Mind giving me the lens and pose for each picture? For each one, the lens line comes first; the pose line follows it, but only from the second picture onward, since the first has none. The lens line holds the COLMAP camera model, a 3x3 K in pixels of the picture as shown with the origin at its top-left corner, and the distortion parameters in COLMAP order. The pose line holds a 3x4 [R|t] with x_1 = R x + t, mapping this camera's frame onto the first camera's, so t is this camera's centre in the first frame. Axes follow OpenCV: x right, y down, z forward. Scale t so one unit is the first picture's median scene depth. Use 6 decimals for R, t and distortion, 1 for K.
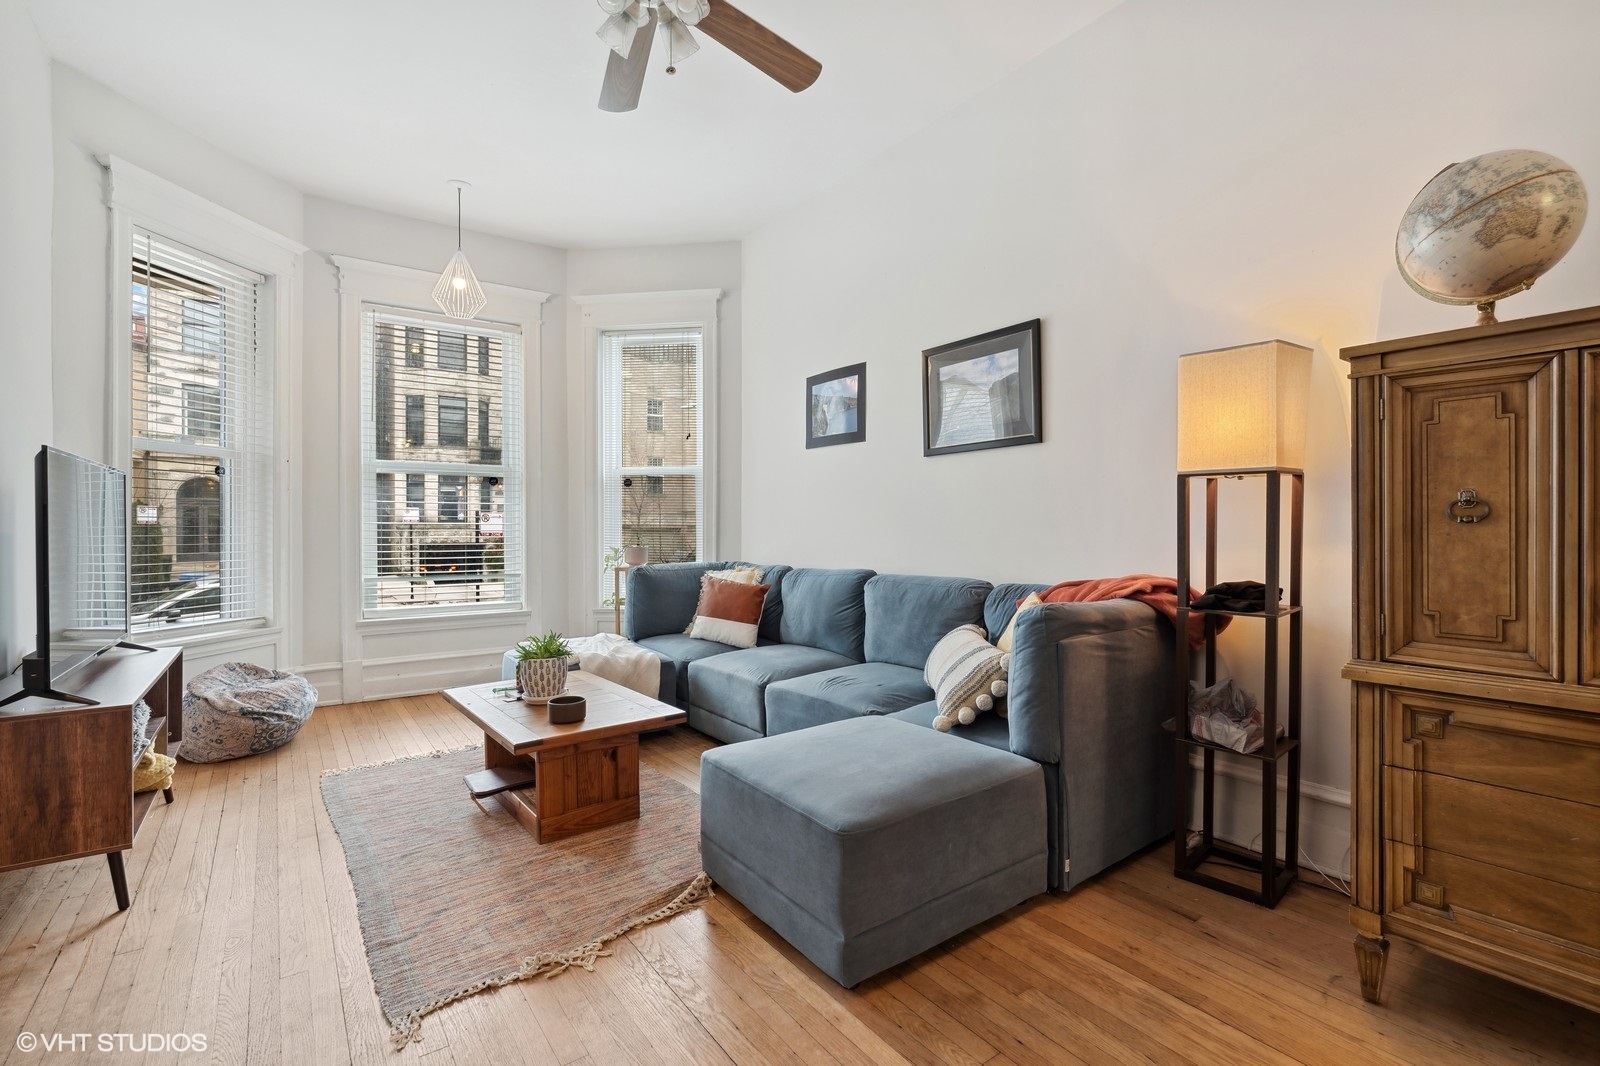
lens RADIAL K [[723.5, 0, 796.8], [0, 723.5, 528.1], [0, 0, 1]] dist [-0.004024, 0.001370]
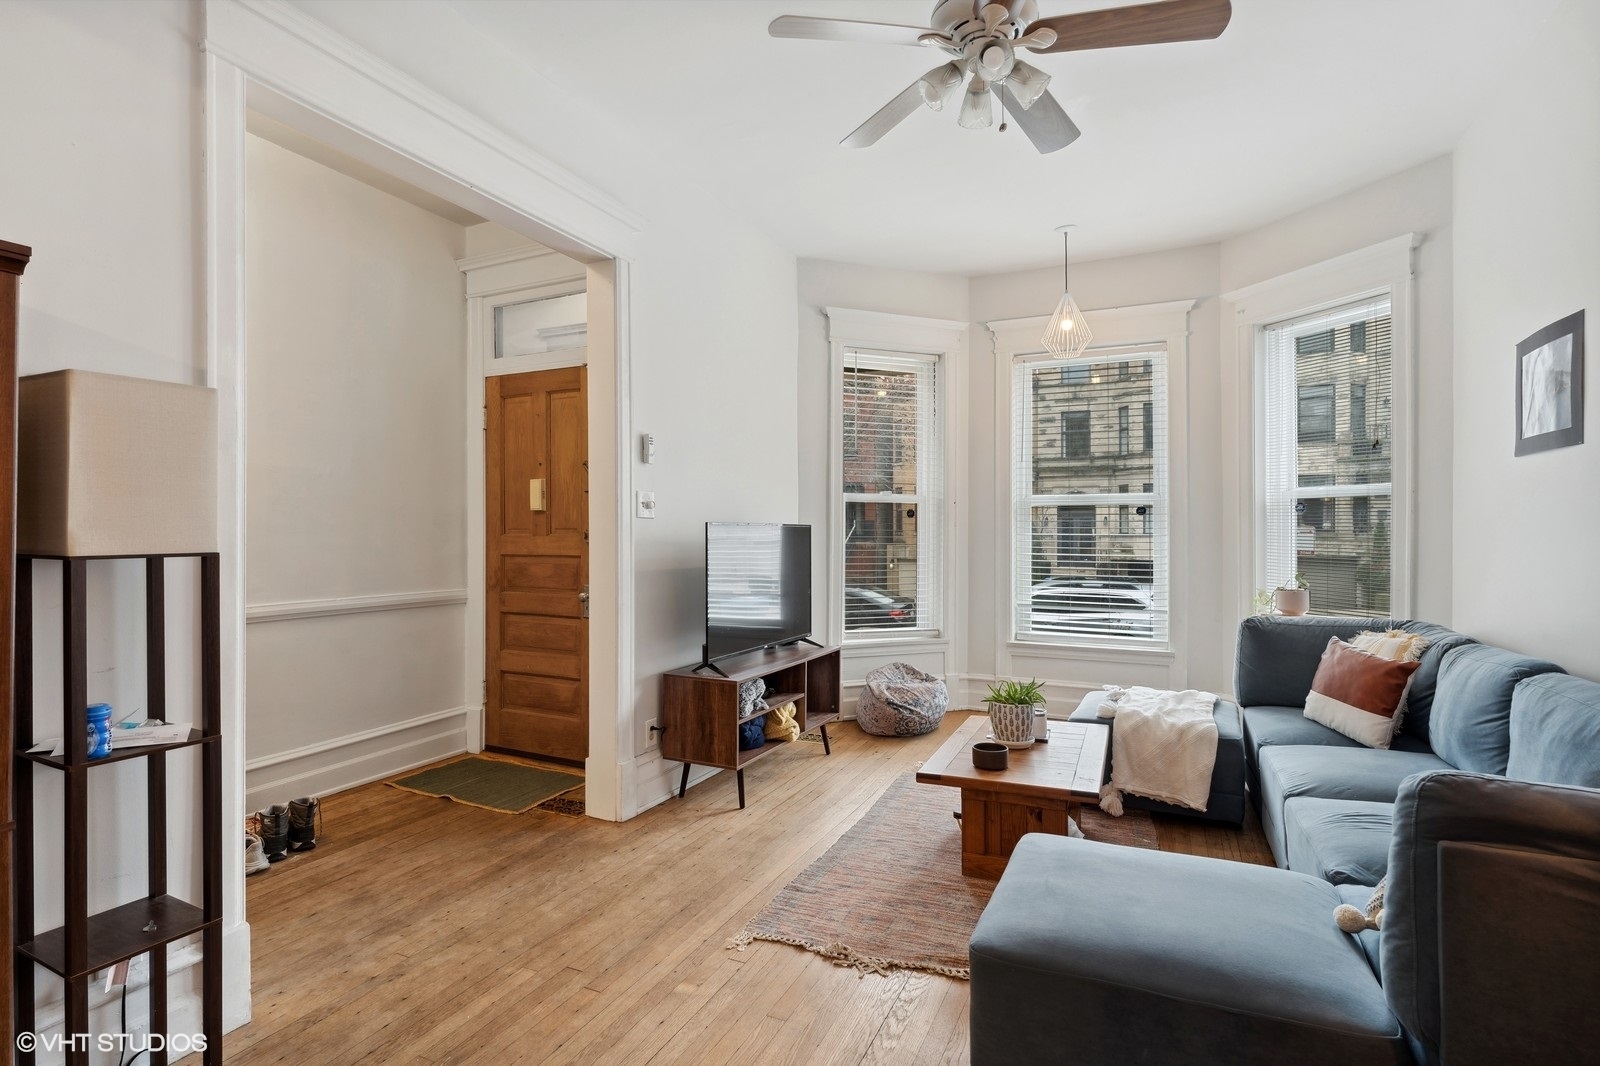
lens RADIAL K [[789.2, 0, 799.6], [0, 789.2, 532.2], [0, 0, 1]] dist [-0.001577, -0.000076]
pose [[0.491687, 0.002579, -0.870768, 0.339227], [-0.005900, 0.999983, -0.000370, -0.043779], [0.870752, 0.005320, 0.491694, 0.128330]]
